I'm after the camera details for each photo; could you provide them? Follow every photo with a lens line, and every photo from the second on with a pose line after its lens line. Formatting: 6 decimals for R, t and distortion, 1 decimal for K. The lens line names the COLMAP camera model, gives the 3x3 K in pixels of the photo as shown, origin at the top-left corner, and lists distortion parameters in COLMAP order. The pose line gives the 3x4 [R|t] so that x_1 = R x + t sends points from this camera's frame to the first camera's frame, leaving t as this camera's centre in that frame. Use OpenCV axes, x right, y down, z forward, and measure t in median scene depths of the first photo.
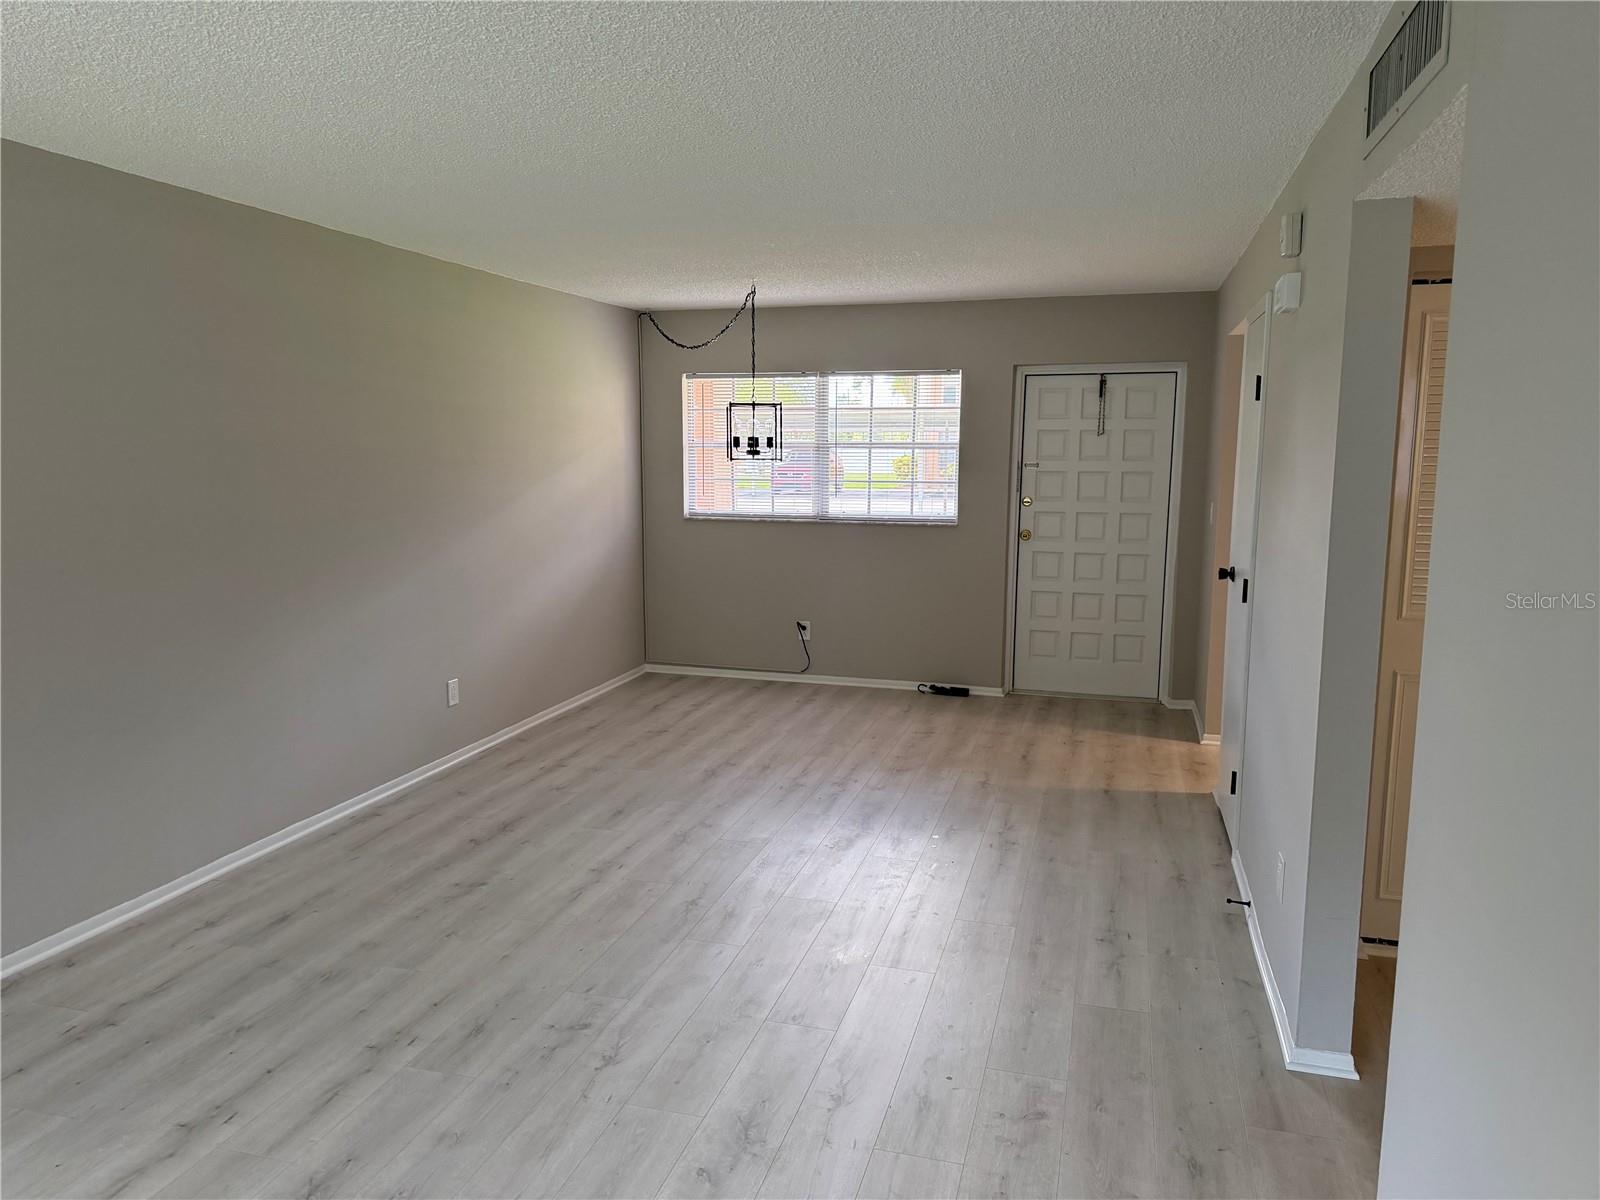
lens RADIAL K [[1131.3, 0, 791.4], [0, 1131.3, 600.2], [0, 0, 1]] dist [0.051760, -0.064897]
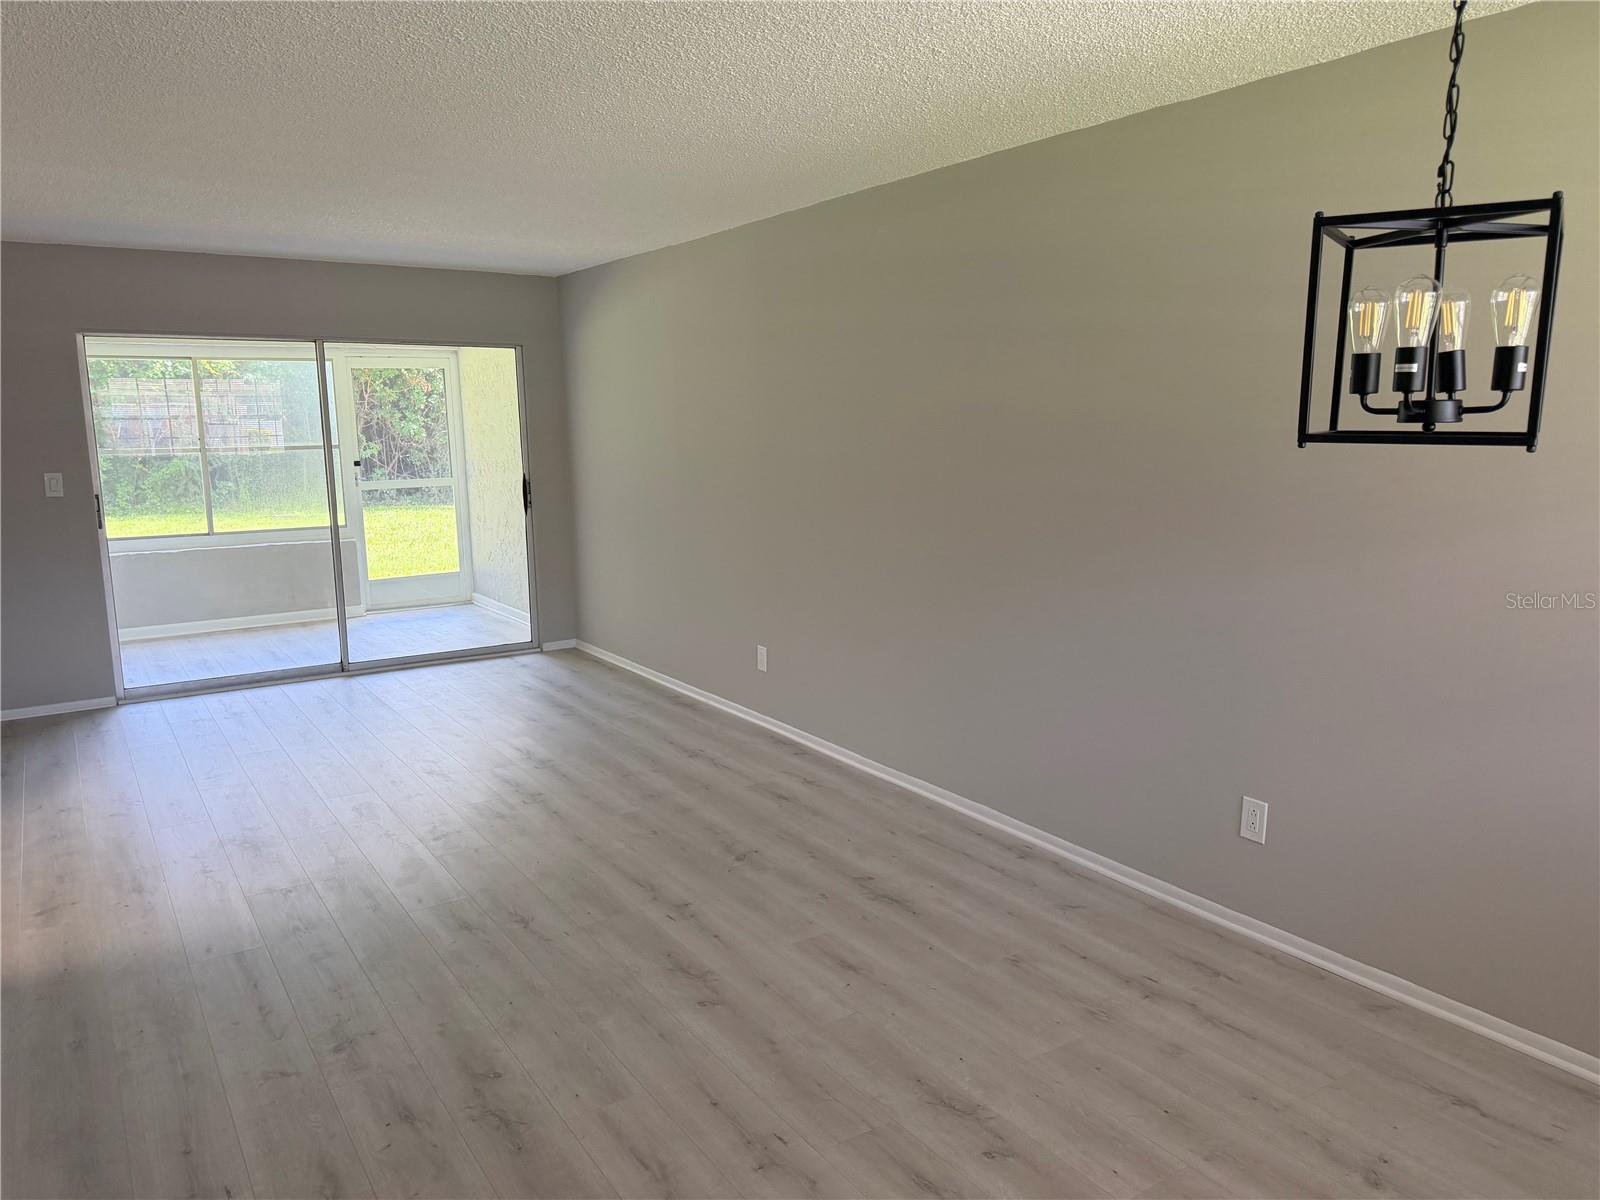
lens RADIAL K [[1131.3, 0, 790.0], [0, 1131.3, 591.5], [0, 0, 1]] dist [0.051760, -0.064897]
pose [[-0.653051, 0.119398, -0.747843, 0.353418], [-0.096834, 0.966223, 0.238824, -0.184446], [0.751098, 0.228381, -0.619430, 1.411077]]
